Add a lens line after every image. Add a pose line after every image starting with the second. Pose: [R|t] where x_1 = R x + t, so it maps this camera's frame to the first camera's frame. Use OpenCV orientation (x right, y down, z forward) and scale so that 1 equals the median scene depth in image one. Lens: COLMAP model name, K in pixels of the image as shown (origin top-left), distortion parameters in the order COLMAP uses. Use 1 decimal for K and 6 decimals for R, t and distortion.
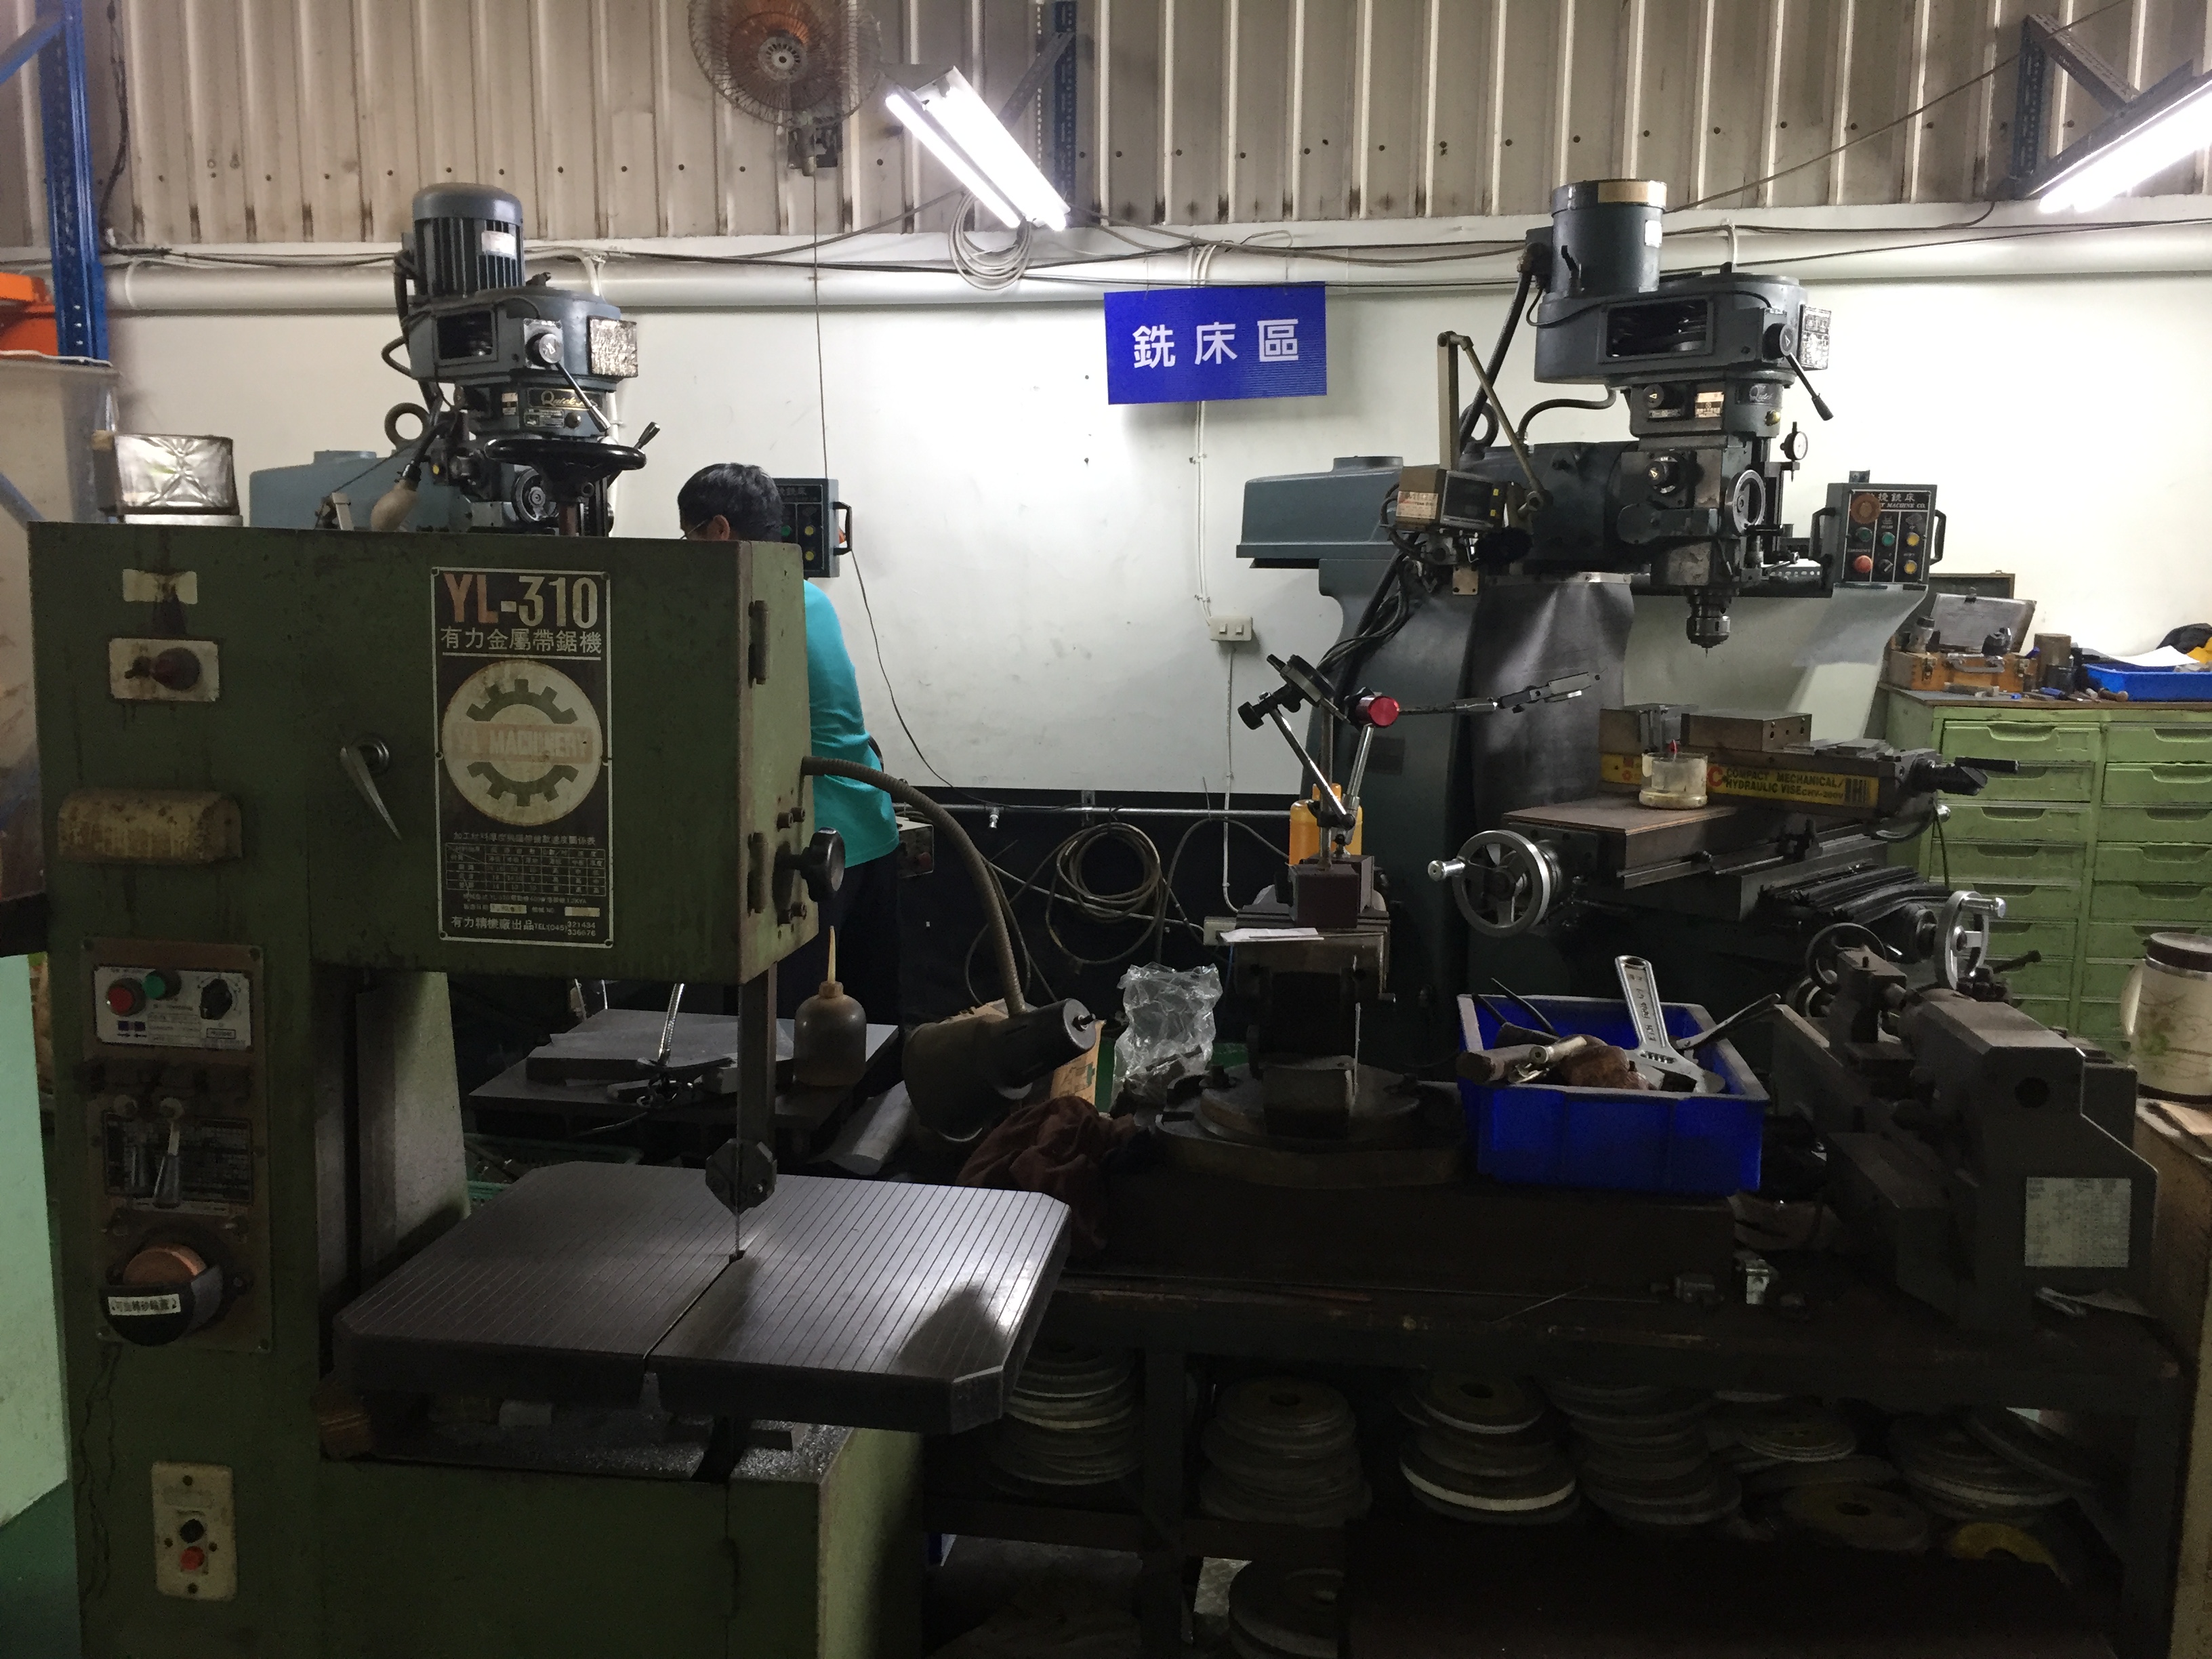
lens RADIAL K [[1867.8, 0, 1078.6], [0, 1867.8, 826.8], [0, 0, 1]] dist [0.073278, -0.110132]
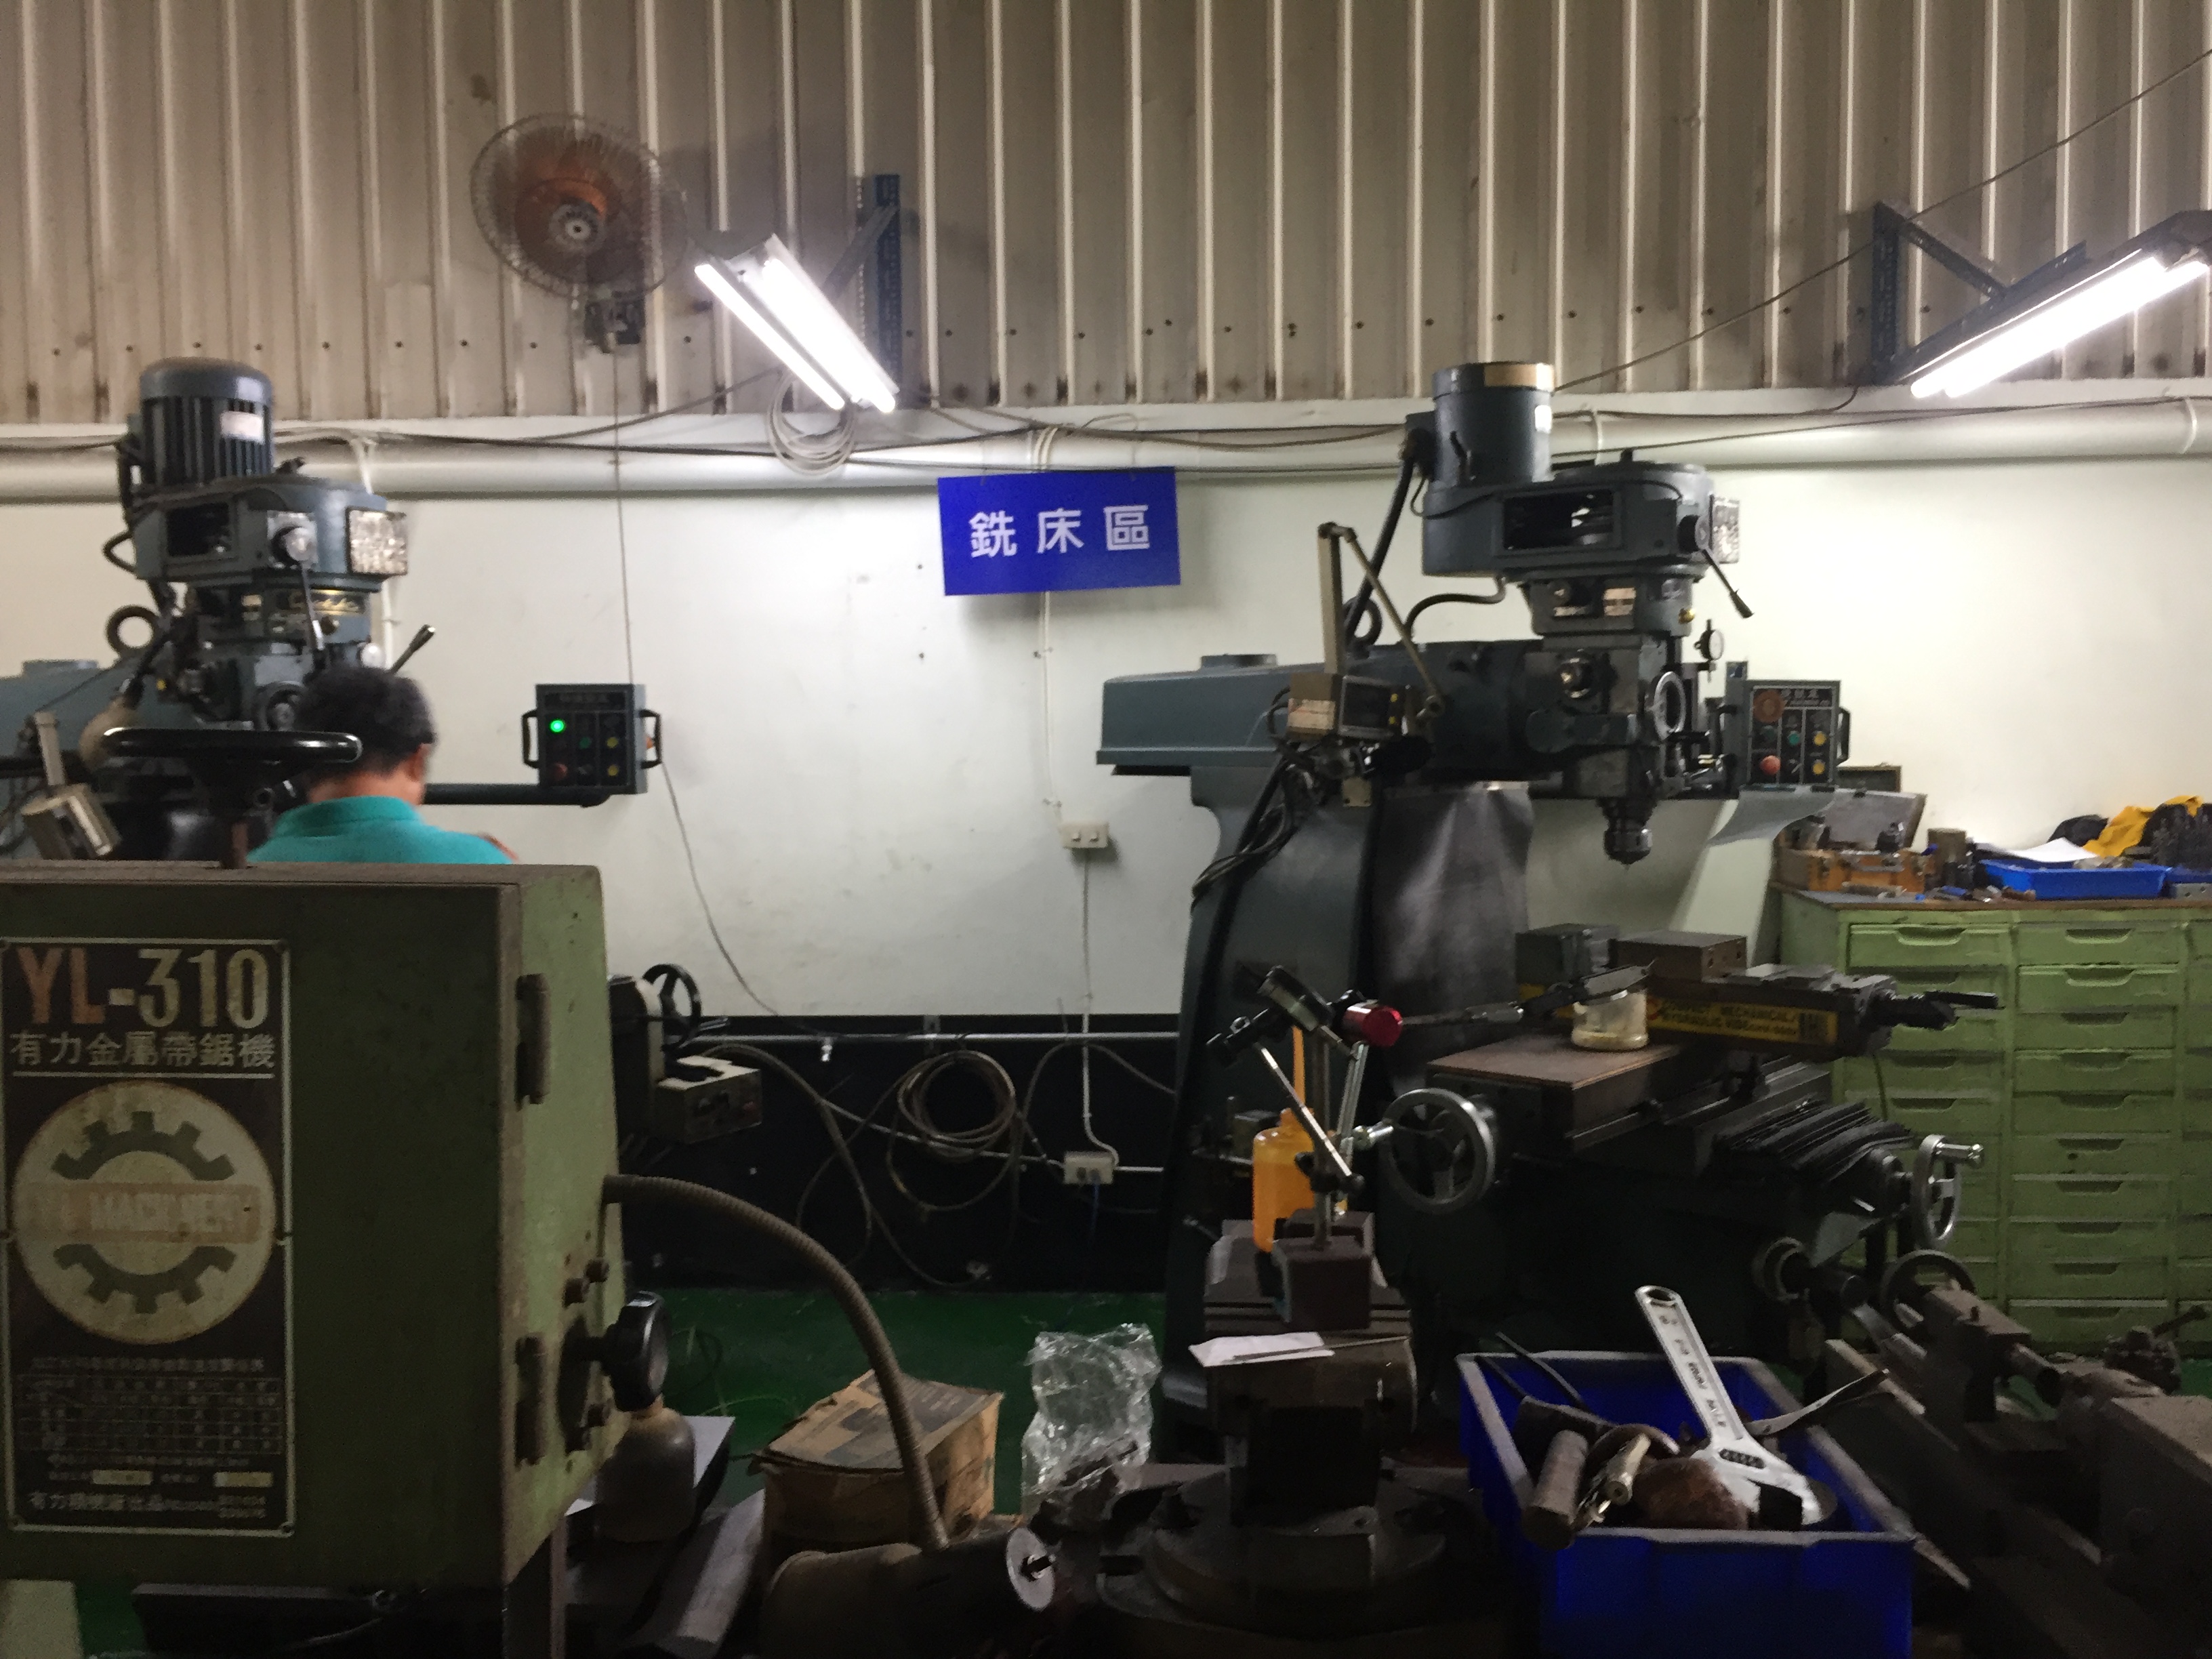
lens RADIAL K [[1886.3, 0, 1106.0], [0, 1886.3, 829.5], [0, 0, 1]] dist [0.063660, -0.117119]
pose [[0.993434, -0.022309, 0.112214, -0.017796], [0.032300, 0.995595, -0.088024, -0.040148], [-0.109756, 0.091071, 0.989778, 0.124894]]
